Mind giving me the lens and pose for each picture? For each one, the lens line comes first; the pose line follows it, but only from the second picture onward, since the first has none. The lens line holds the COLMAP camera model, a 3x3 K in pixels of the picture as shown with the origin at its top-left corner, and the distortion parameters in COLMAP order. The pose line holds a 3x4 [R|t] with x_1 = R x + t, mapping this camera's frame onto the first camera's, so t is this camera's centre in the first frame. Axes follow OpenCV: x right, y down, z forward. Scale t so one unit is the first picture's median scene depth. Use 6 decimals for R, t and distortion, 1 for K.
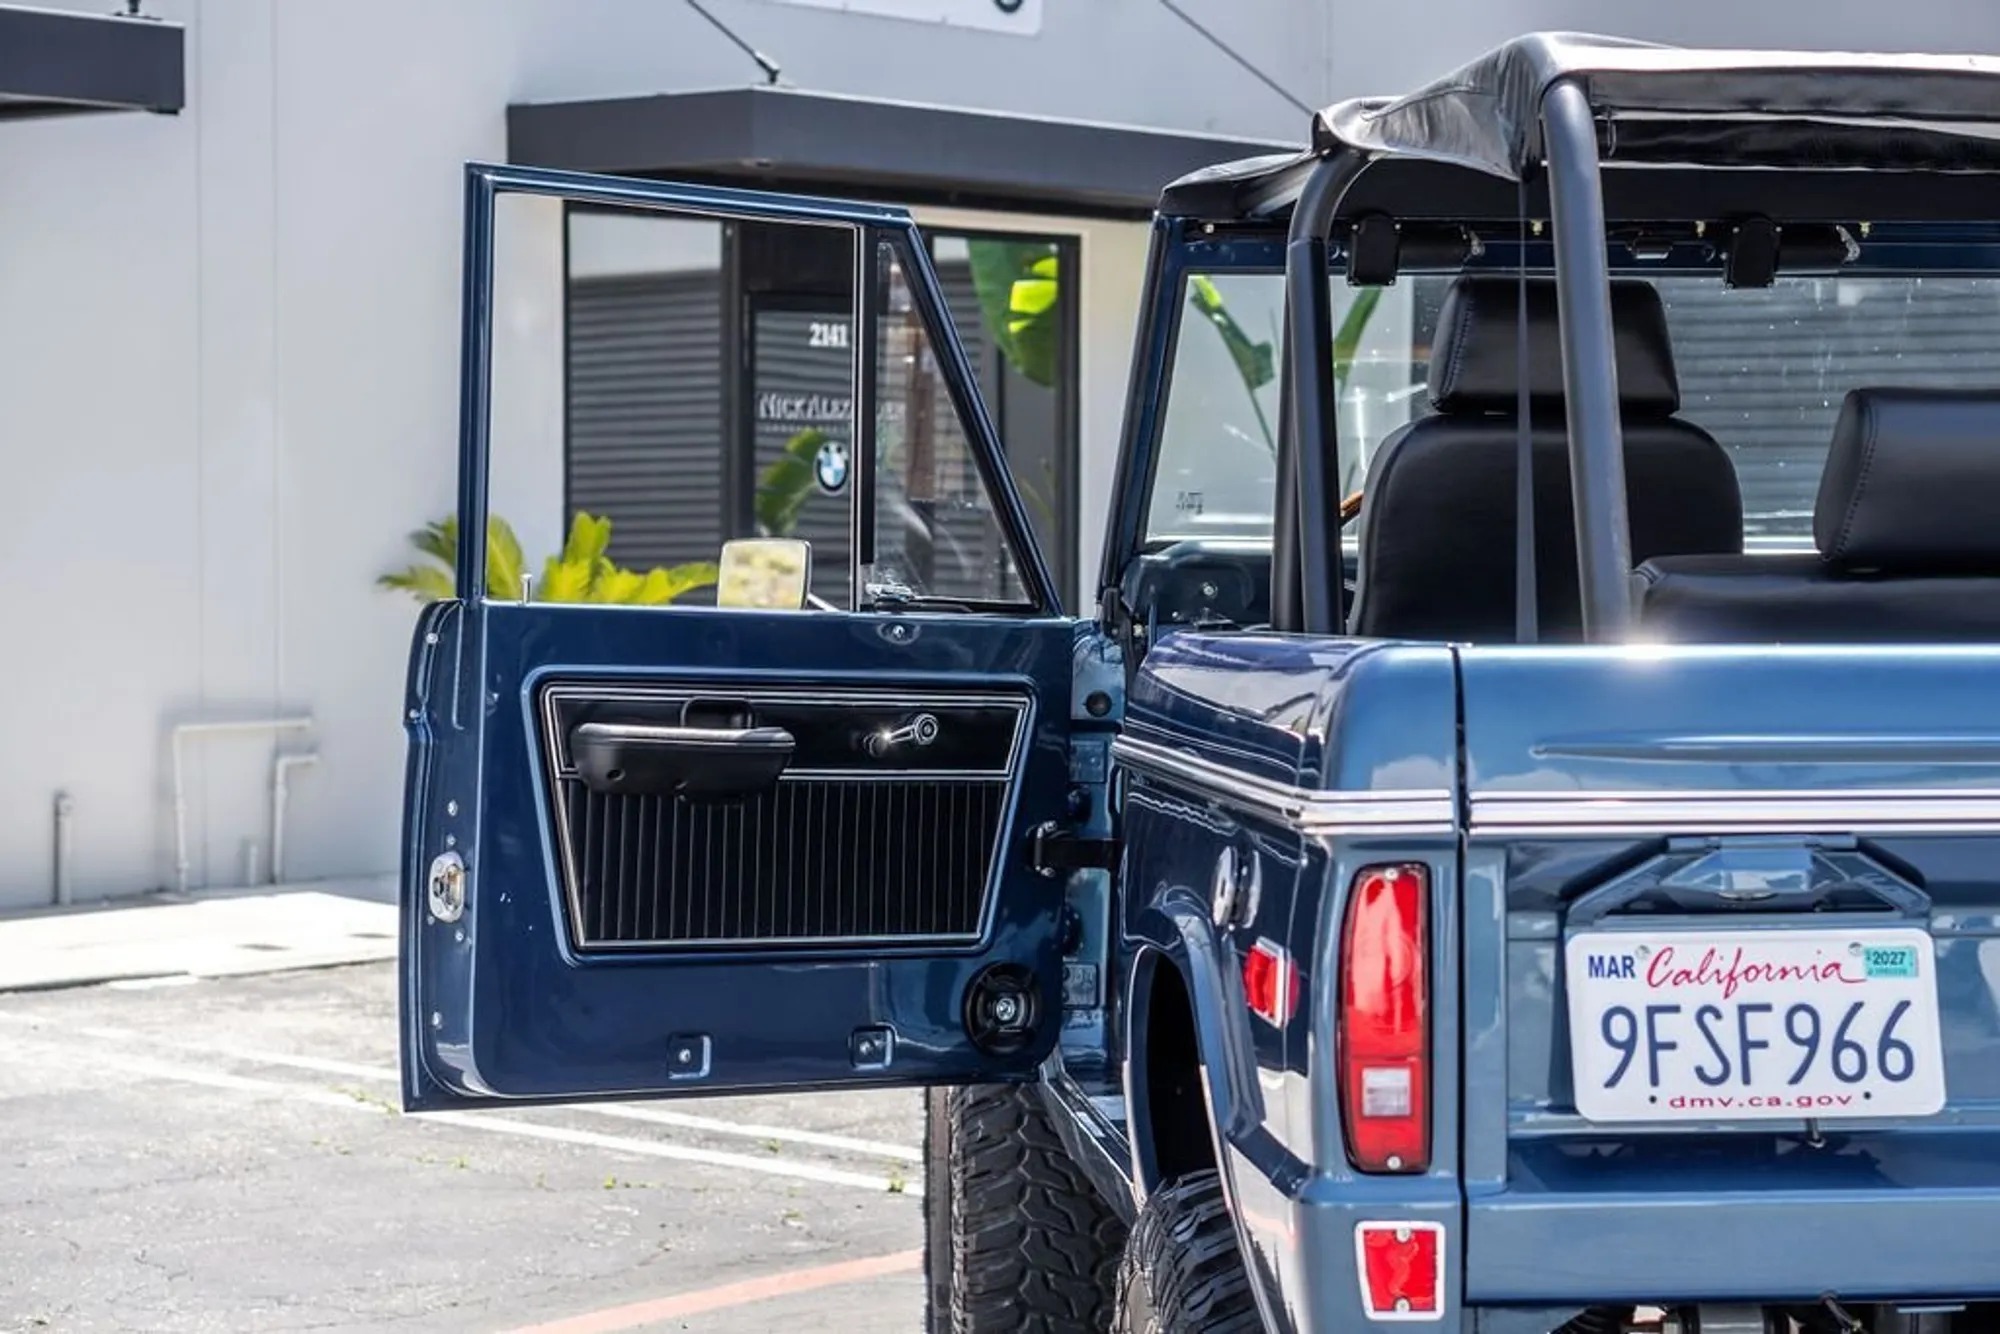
lens RADIAL K [[4256.3, 0, 1000.0], [0, 4256.3, 667.0], [0, 0, 1]] dist [0.088226, -0.414329]
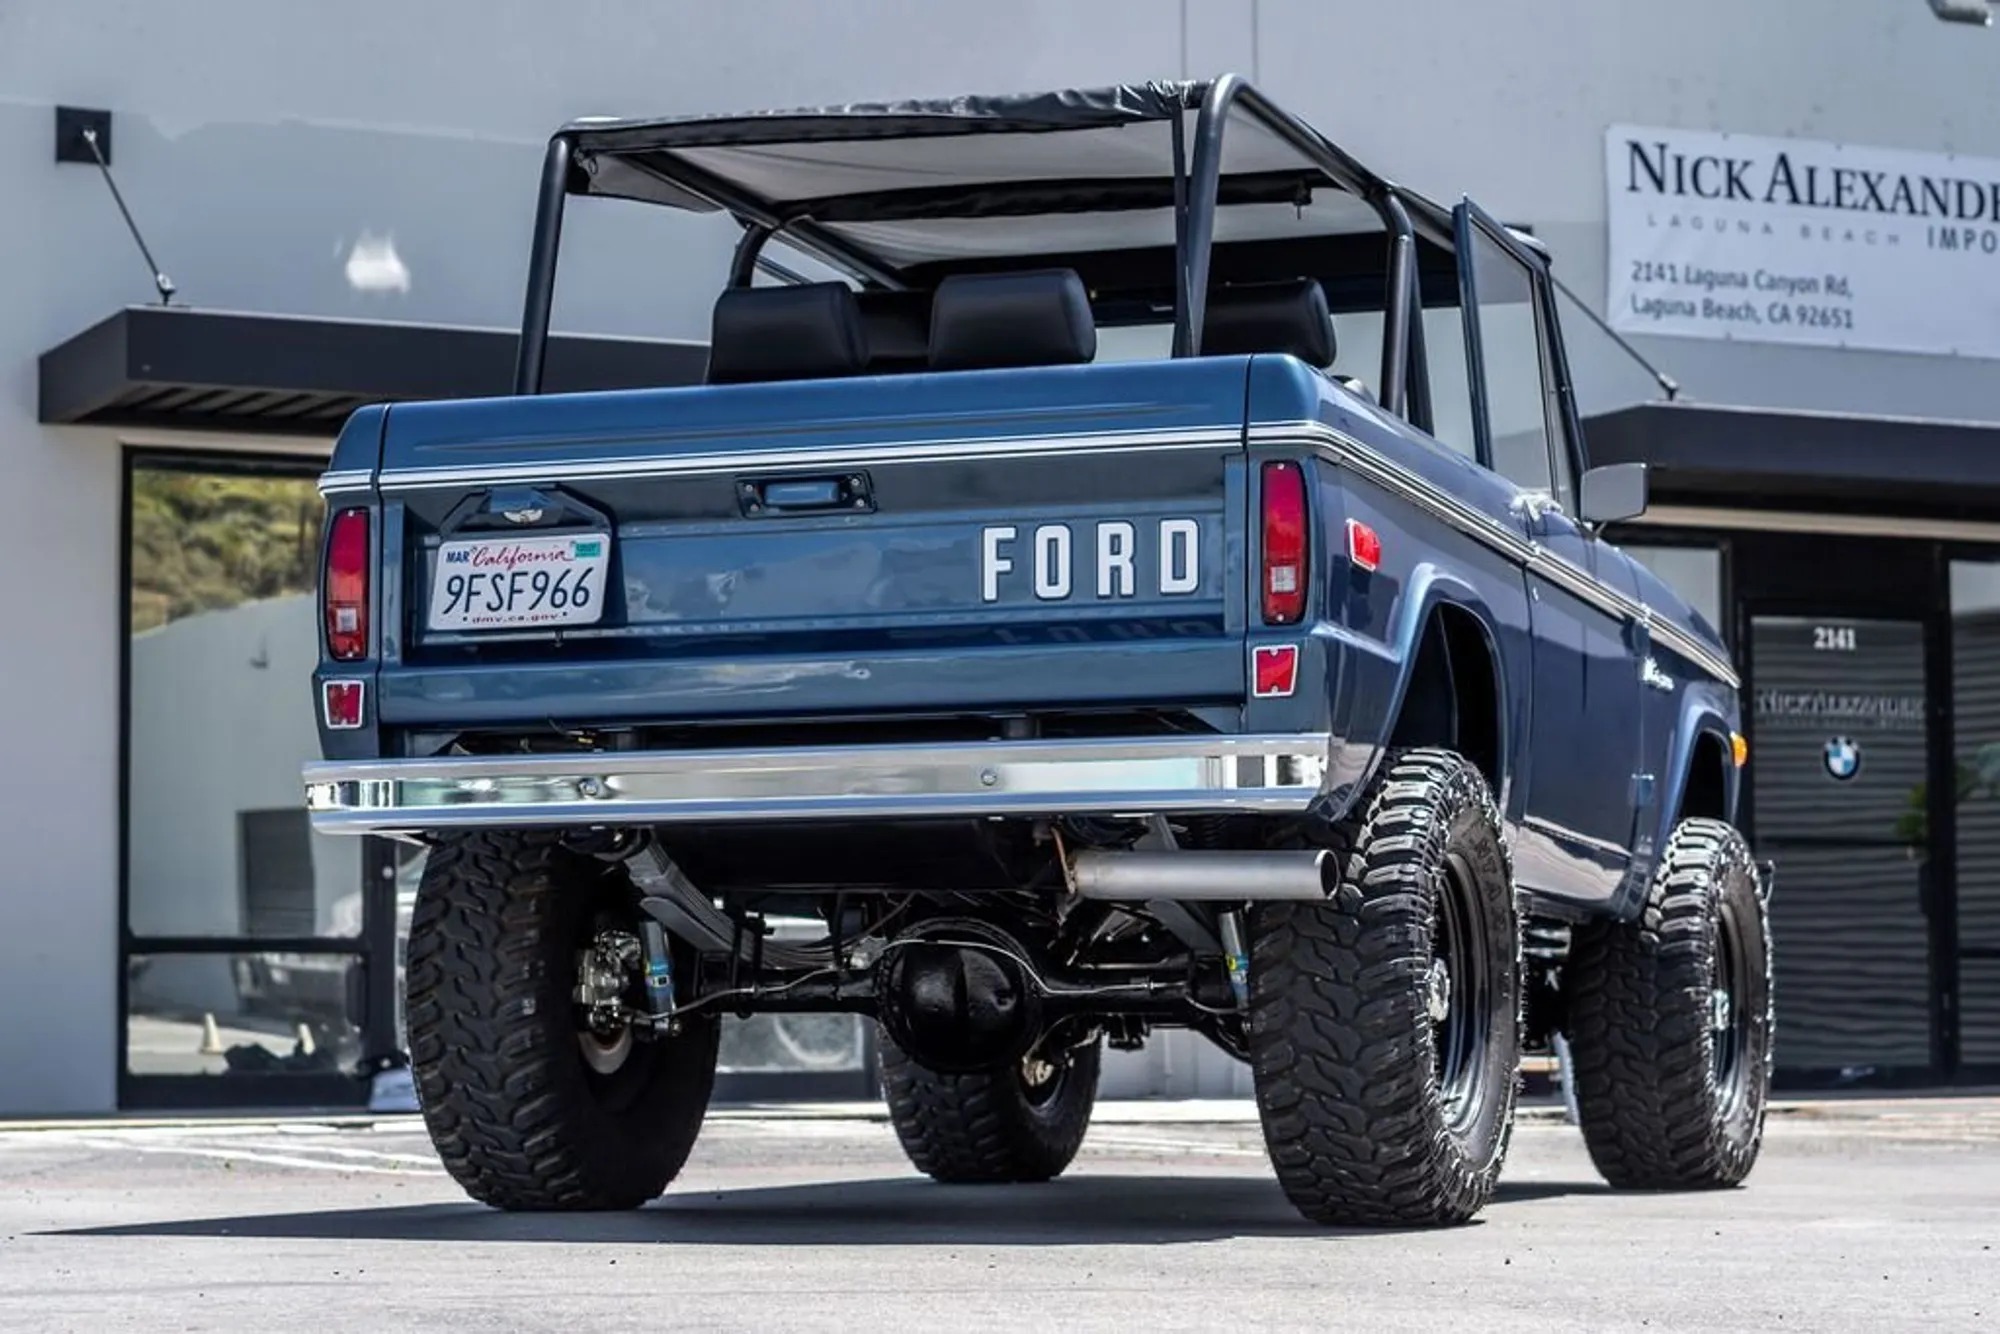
lens RADIAL K [[4667.6, 0, 992.1], [0, 4667.6, 710.0], [0, 0, 1]] dist [0.059247, -0.354885]
pose [[0.907767, -0.039089, -0.417649, 1.269934], [-0.009879, 0.993380, -0.114445, 0.385806], [0.419358, 0.108015, 0.901372, -0.850261]]
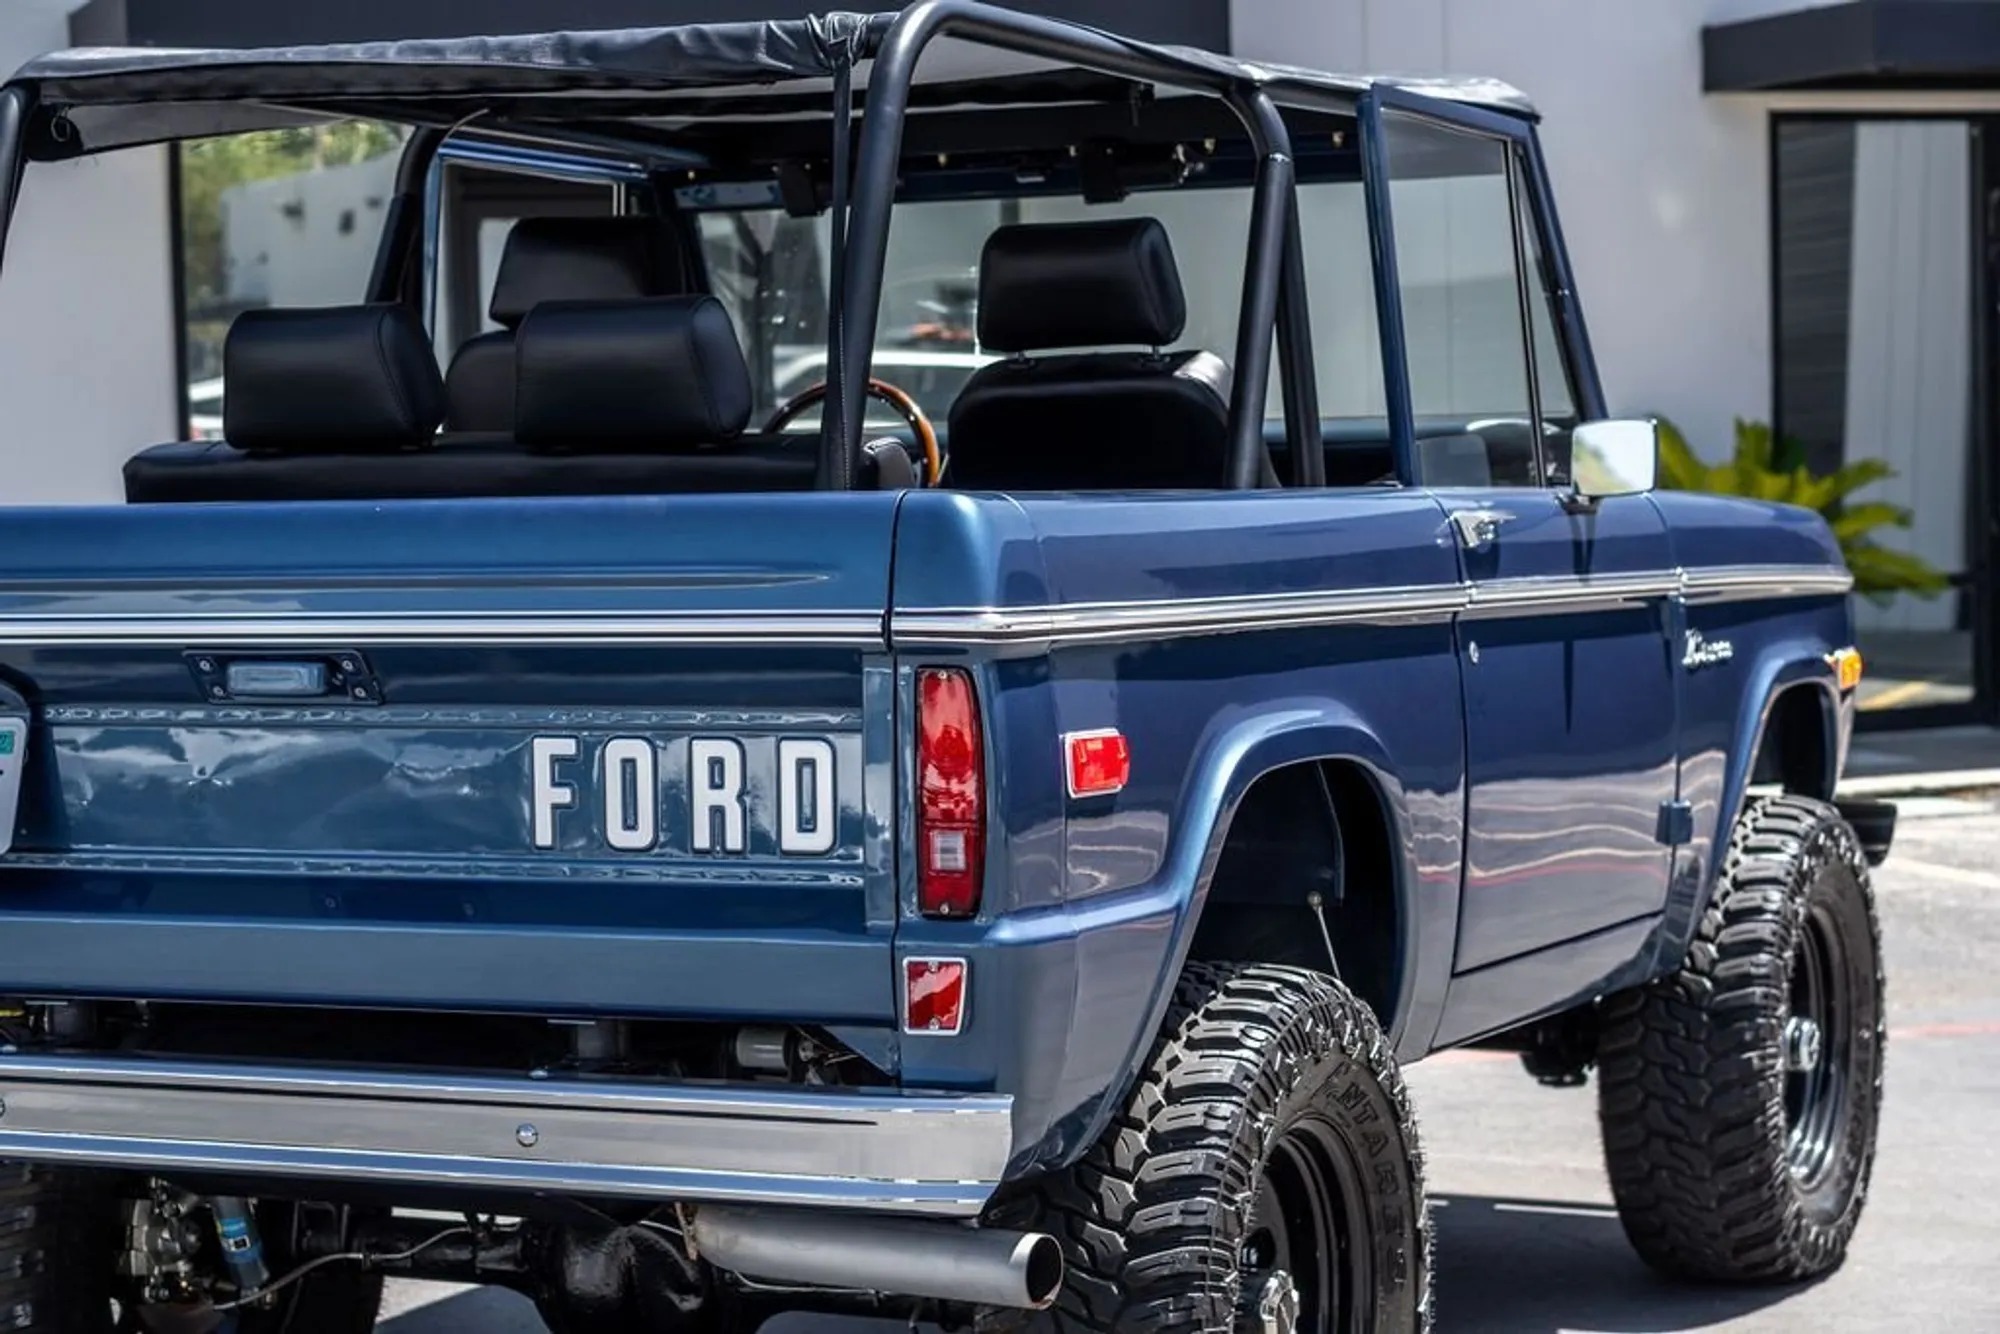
lens RADIAL K [[4308.1, 0, 1031.9], [0, 4308.1, 670.5], [0, 0, 1]] dist [0.057864, -0.178048]
pose [[0.868890, 0.005365, -0.494976, 1.162934], [0.005604, 0.999771, 0.020674, 0.020217], [0.494974, -0.020737, 0.868661, -0.020507]]
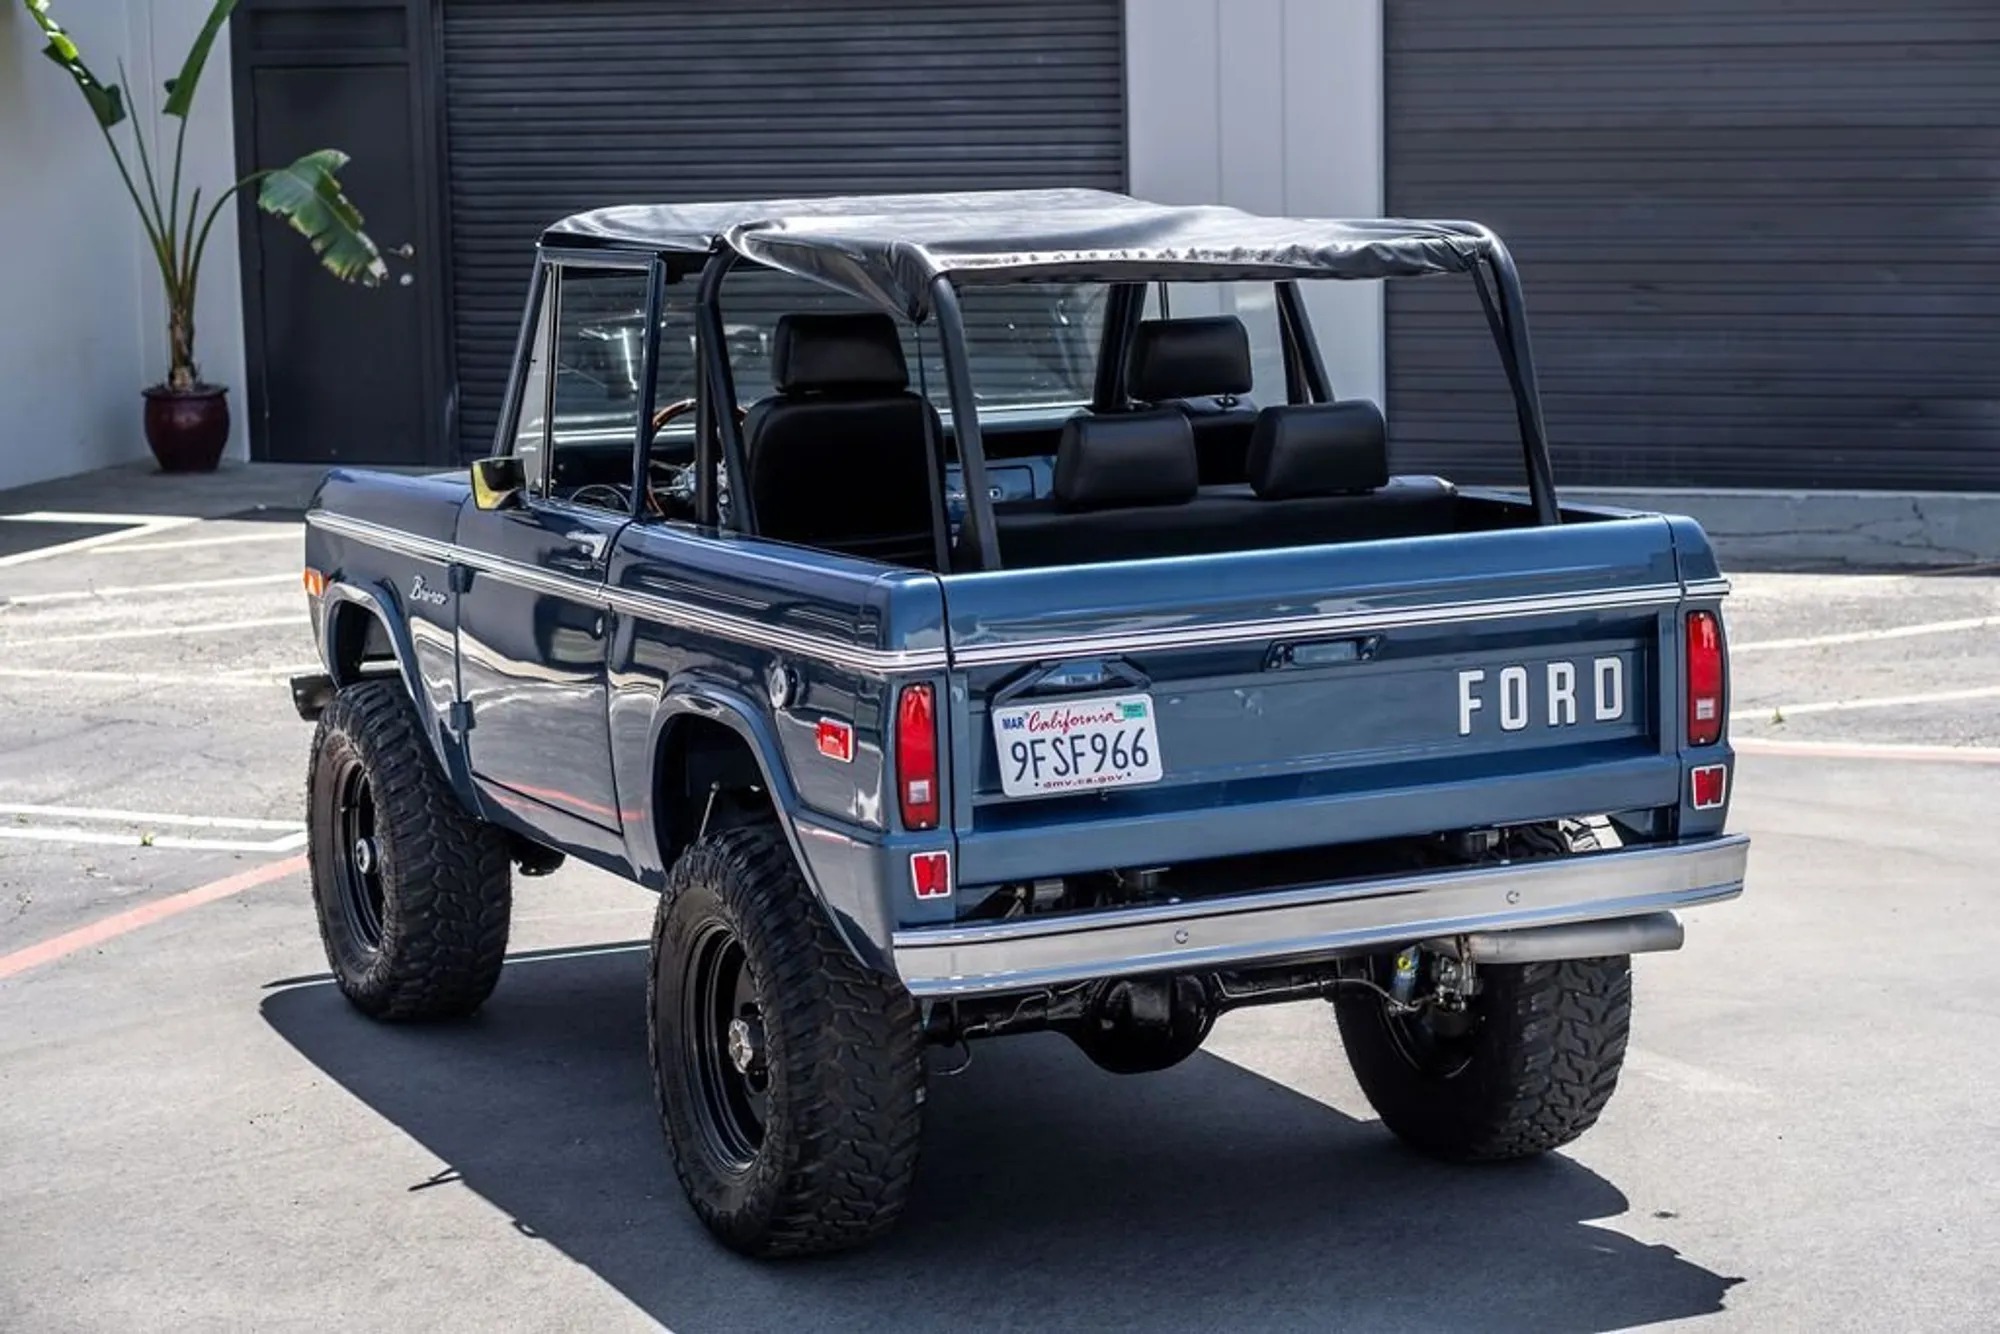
lens RADIAL K [[4256.3, 0, 1000.0], [0, 4256.3, 667.0], [0, 0, 1]] dist [0.088226, -0.414329]
pose [[0.941138, -0.072301, 0.330201, -0.548428], [0.038471, 0.993420, 0.107871, -0.182196], [-0.335827, -0.088818, 0.937727, -0.953063]]
